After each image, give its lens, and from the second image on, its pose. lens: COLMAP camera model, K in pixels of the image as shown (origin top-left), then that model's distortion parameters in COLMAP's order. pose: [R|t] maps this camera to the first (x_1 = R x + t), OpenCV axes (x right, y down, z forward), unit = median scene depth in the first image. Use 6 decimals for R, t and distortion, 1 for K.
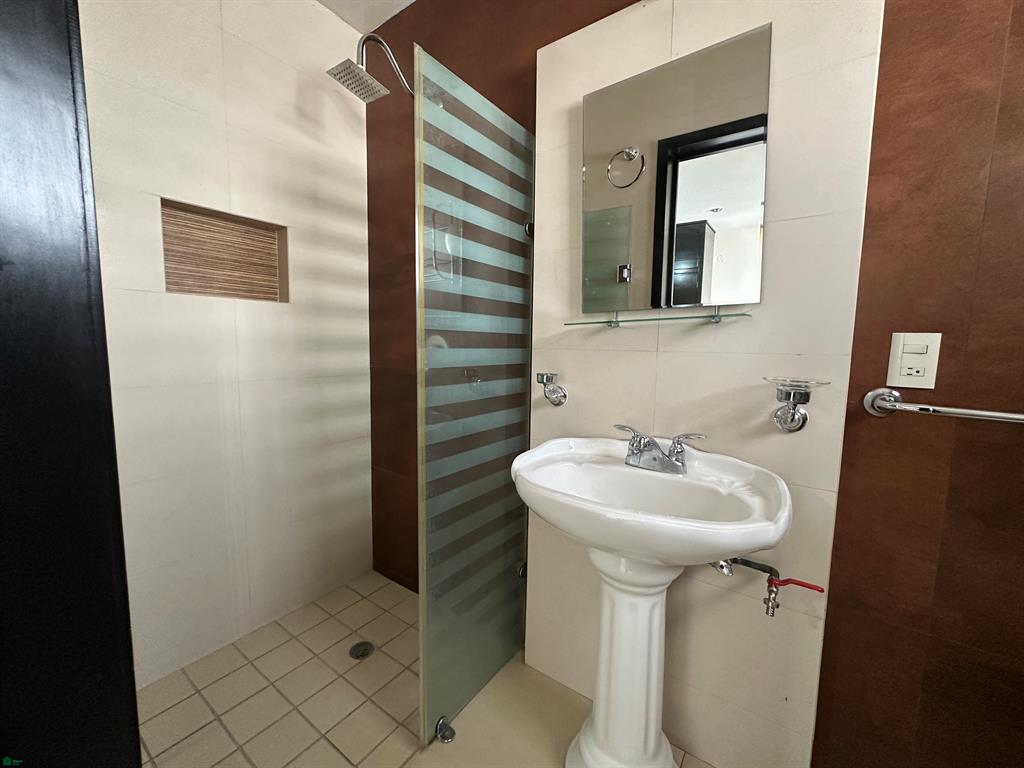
lens RADIAL K [[408.7, 0, 510.5], [0, 408.7, 382.1], [0, 0, 1]] dist [-0.000740, -0.000006]
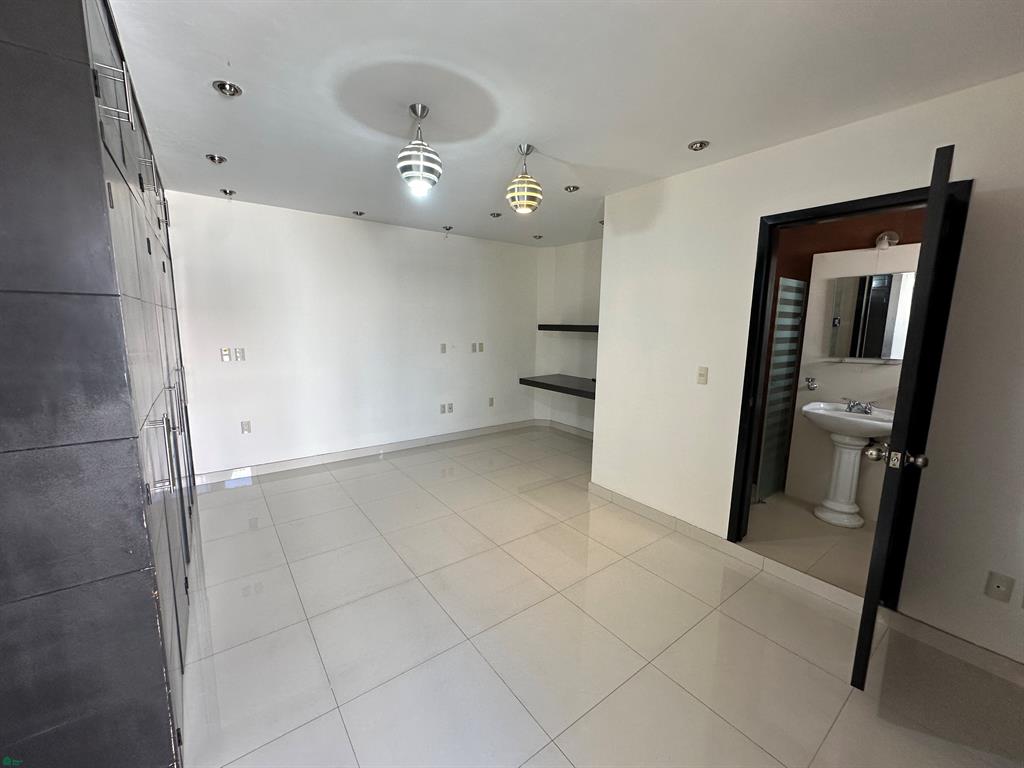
lens RADIAL K [[408.7, 0, 517.8], [0, 408.7, 382.8], [0, 0, 1]] dist [-0.000740, -0.000006]
pose [[0.958042, 0.039279, -0.283925, -1.119583], [-0.024423, 0.998150, 0.055675, -0.102082], [0.285586, -0.046405, 0.957229, -2.393008]]
